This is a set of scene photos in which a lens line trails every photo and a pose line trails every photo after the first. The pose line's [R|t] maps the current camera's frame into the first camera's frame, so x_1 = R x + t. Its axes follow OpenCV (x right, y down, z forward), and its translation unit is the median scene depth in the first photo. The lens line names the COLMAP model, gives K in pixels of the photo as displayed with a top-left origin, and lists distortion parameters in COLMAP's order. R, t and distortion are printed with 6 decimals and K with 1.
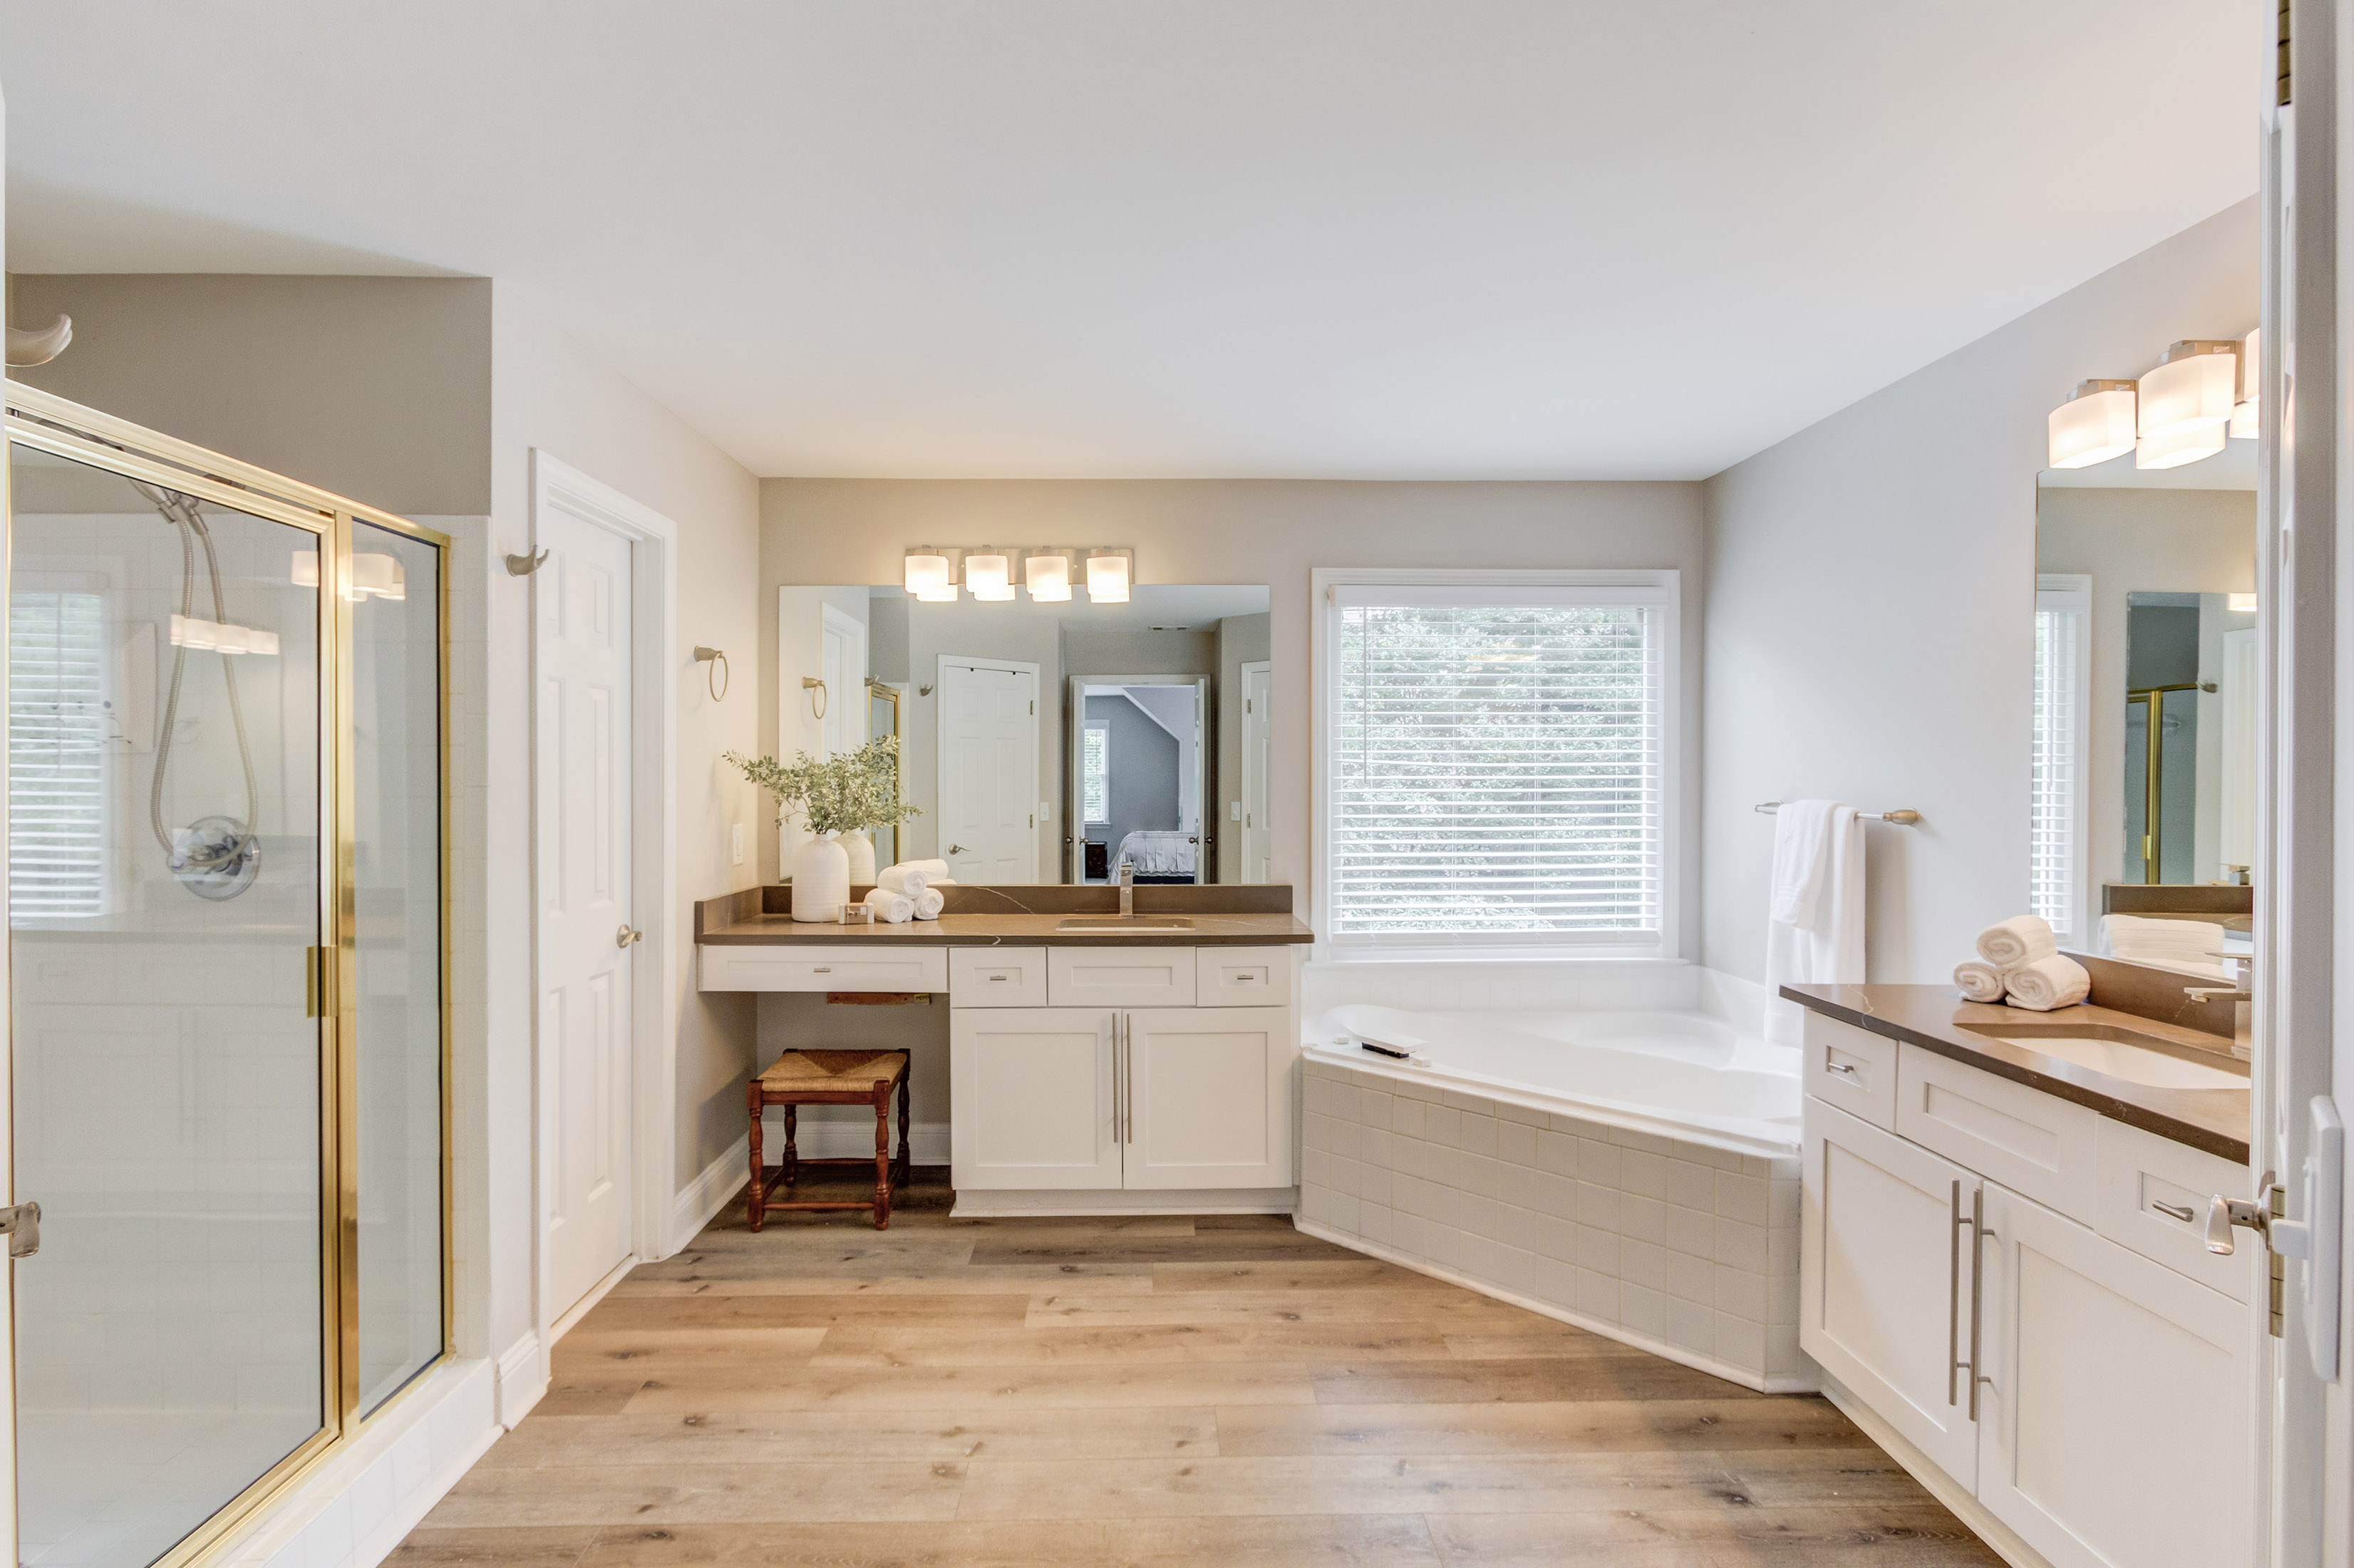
lens RADIAL K [[1113.9, 0, 1174.4], [0, 1113.9, 787.5], [0, 0, 1]] dist [-0.000870, 0.000244]
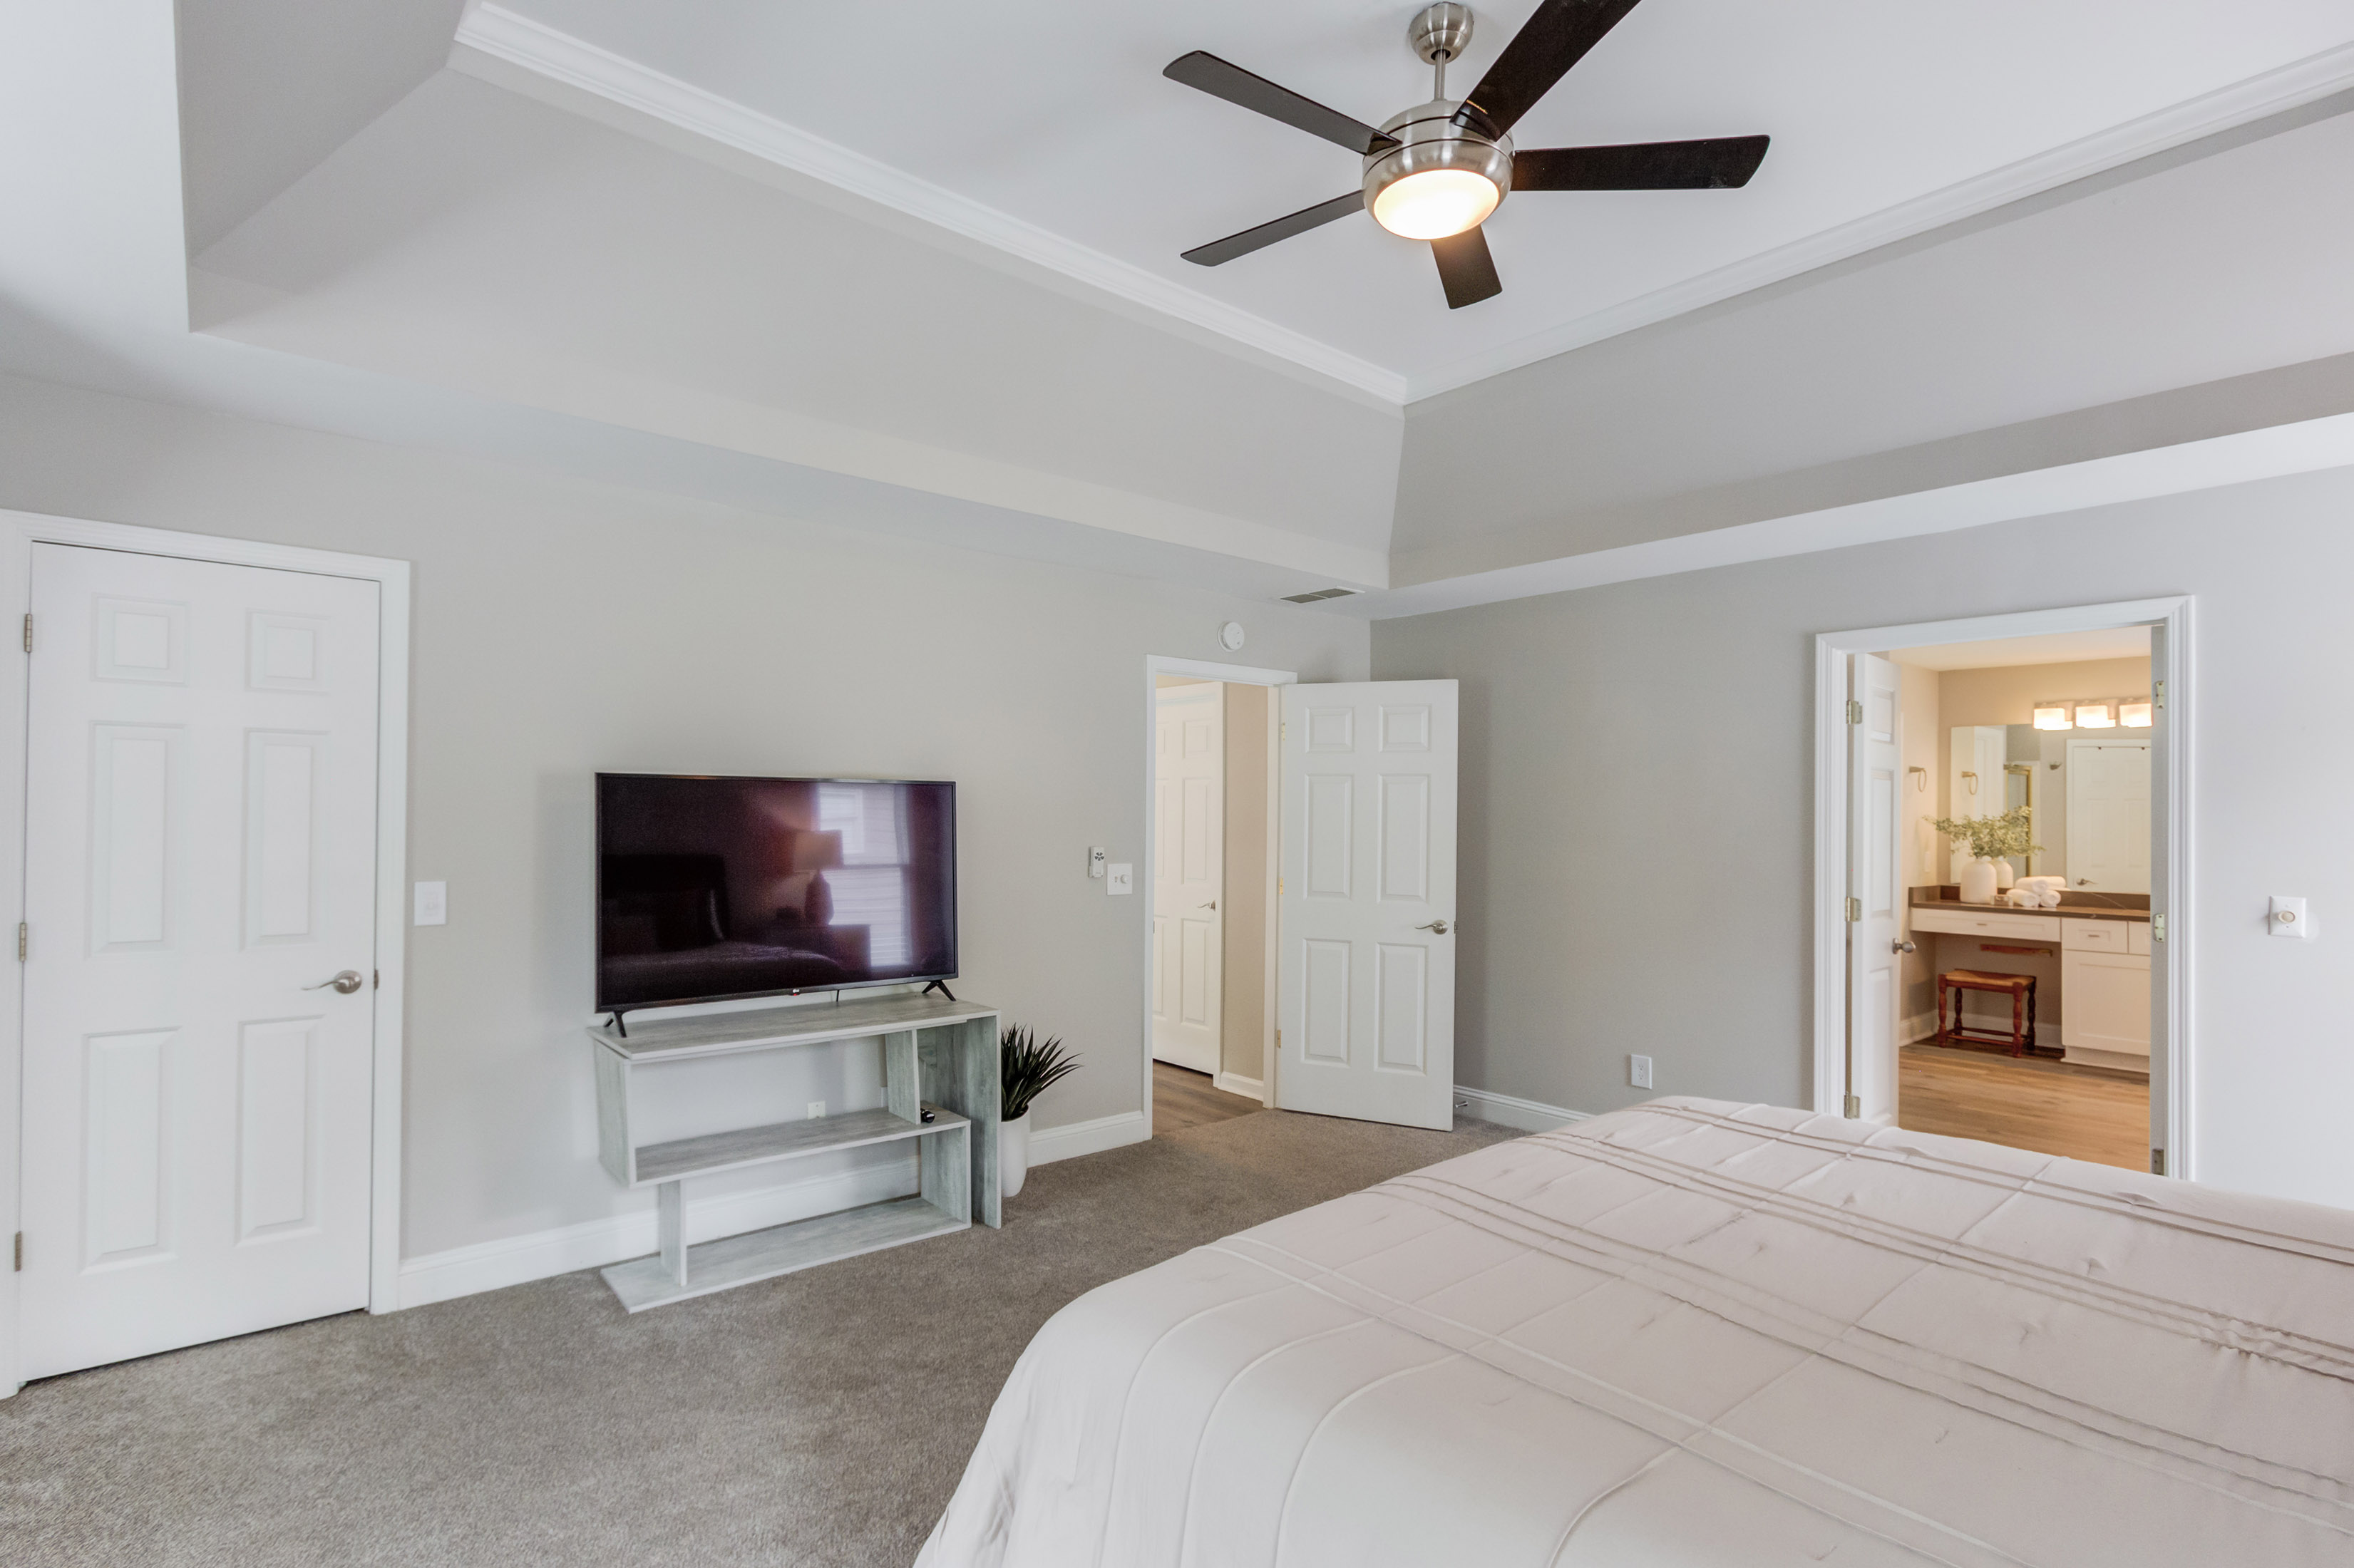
lens RADIAL K [[1134.4, 0, 1115.2], [0, 1134.4, 812.5], [0, 0, 1]] dist [0.000415, 0.000259]
pose [[0.604167, 0.000308, -0.796858, 0.377949], [-0.015971, 0.999804, -0.011722, 0.010682], [0.796698, 0.019809, 0.604053, -1.511366]]
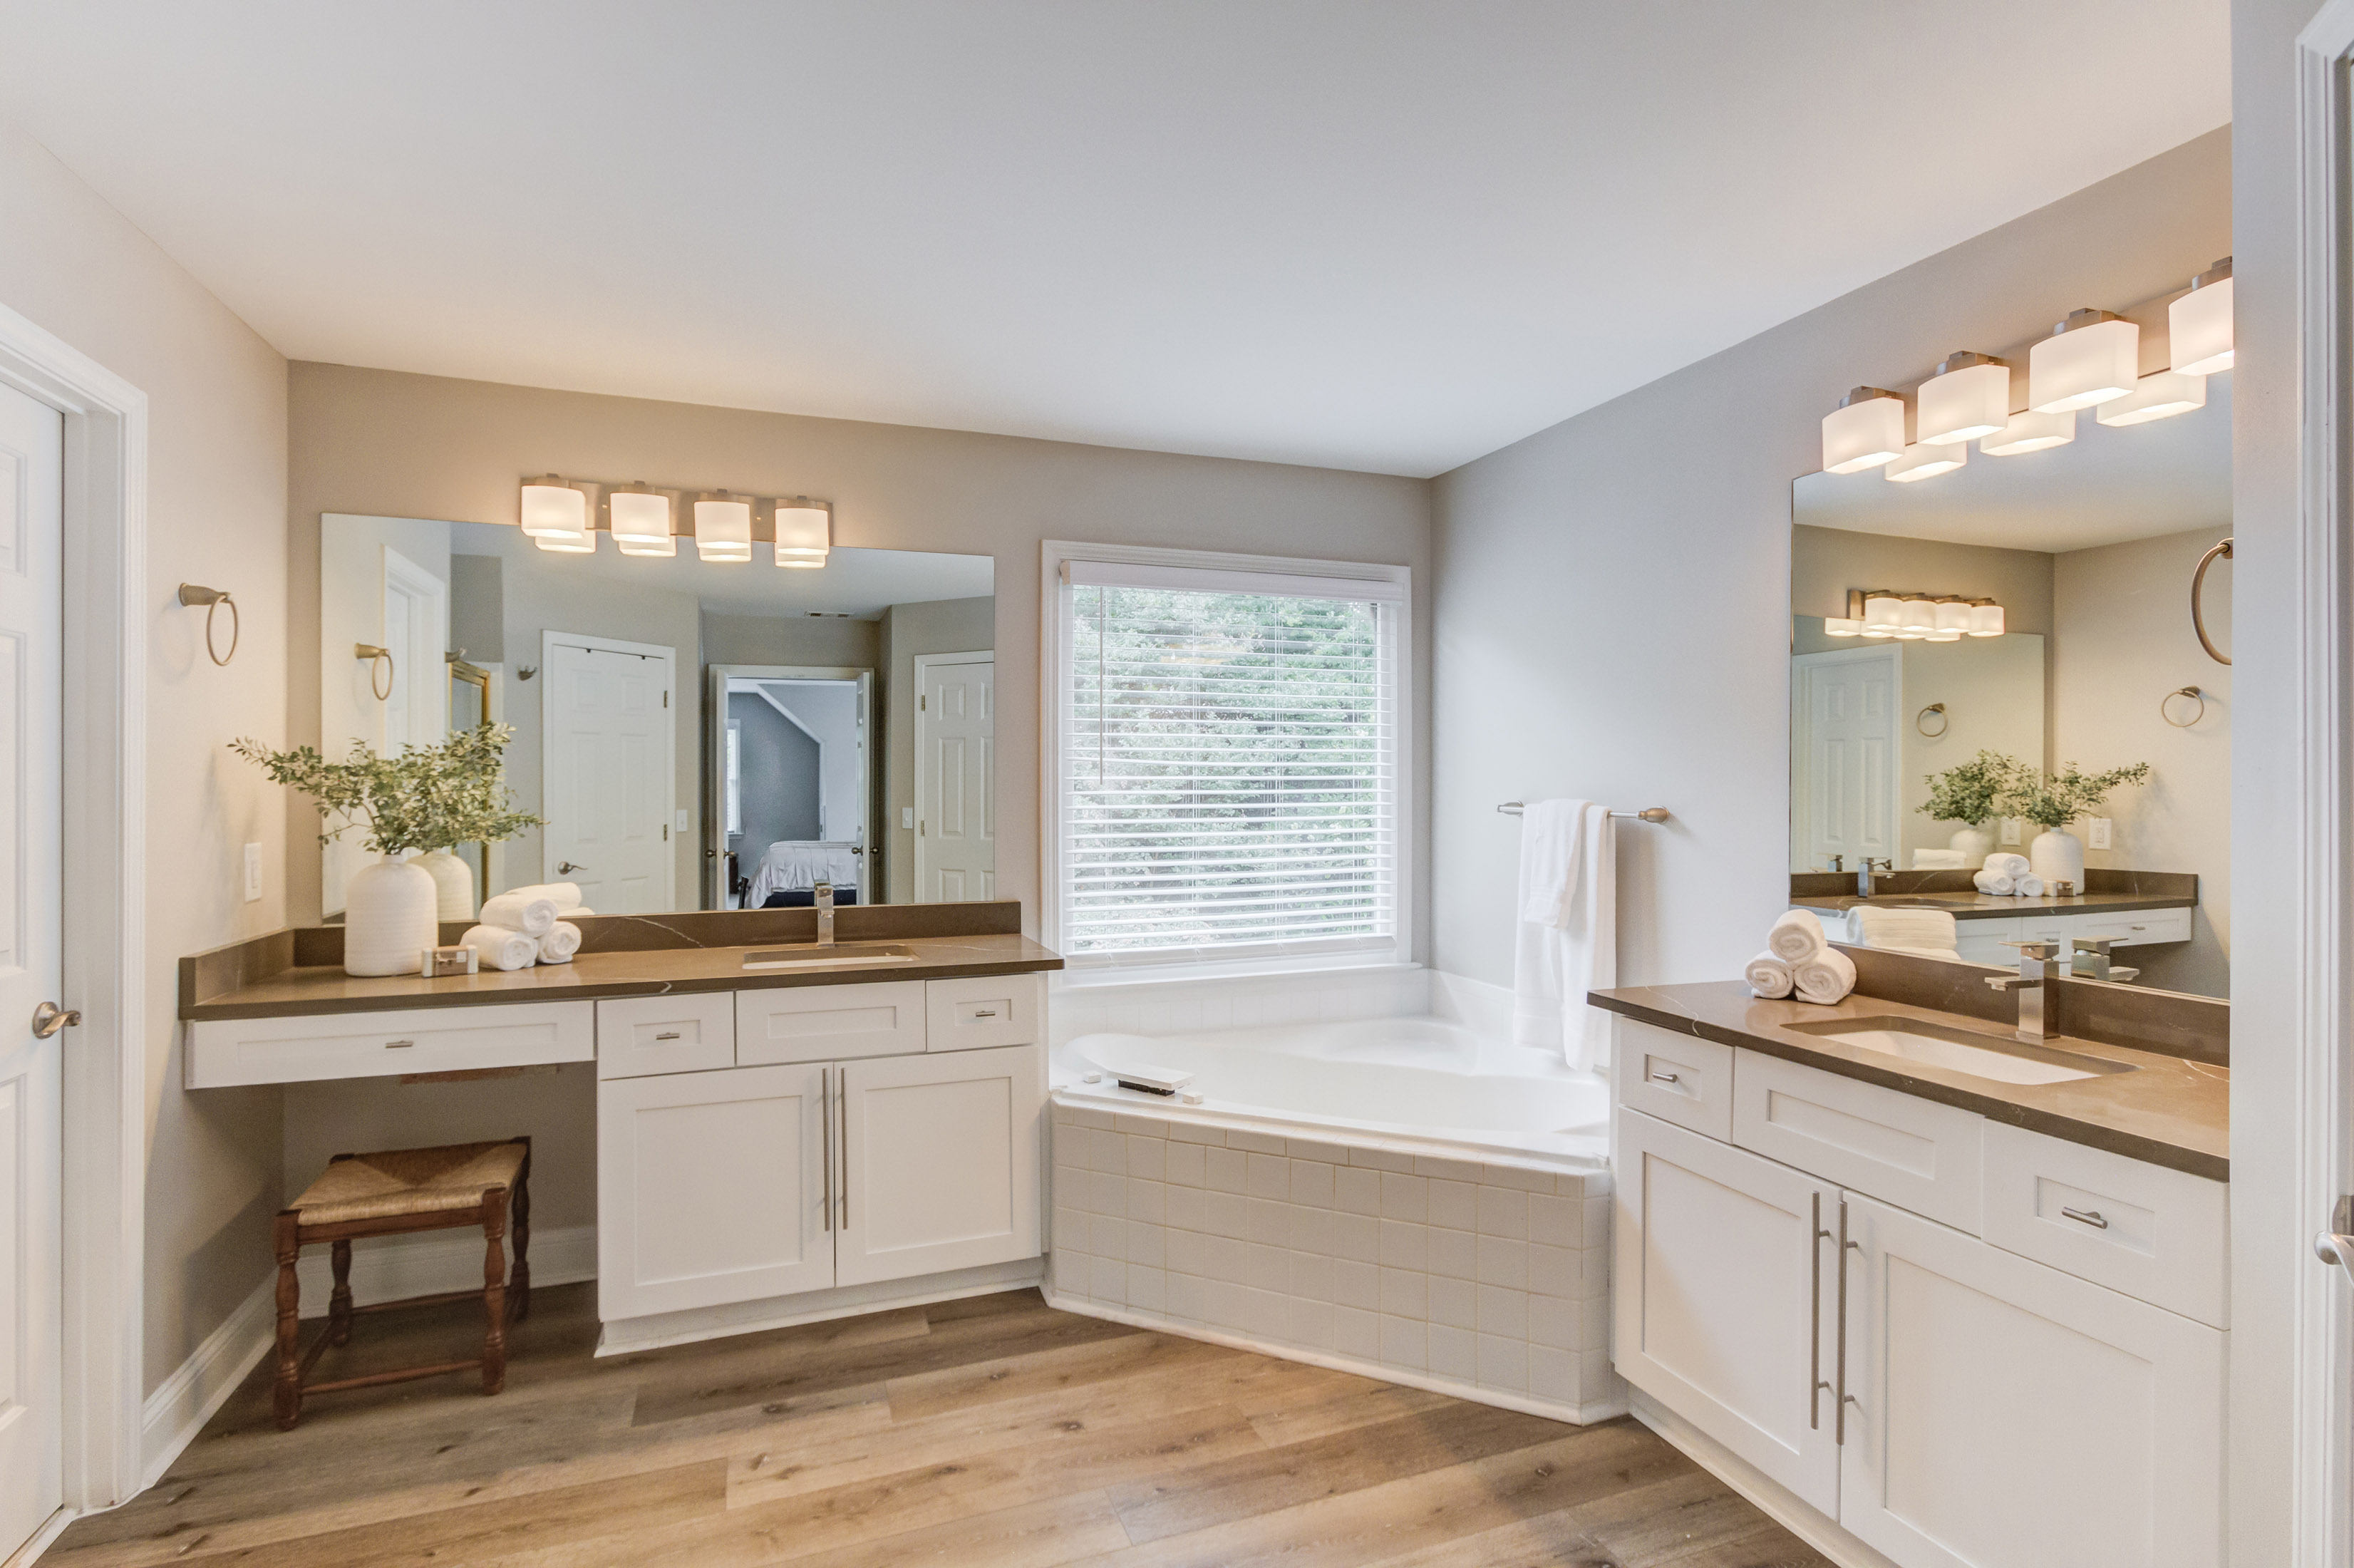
lens RADIAL K [[1120.2, 0, 1182.0], [0, 1120.2, 786.5], [0, 0, 1]] dist [0.001542, -0.002030]
pose [[0.945945, -0.001526, 0.324323, -0.072939], [0.004041, 0.999967, -0.007081, 0.004954], [-0.324302, 0.008009, 0.945920, 0.153229]]
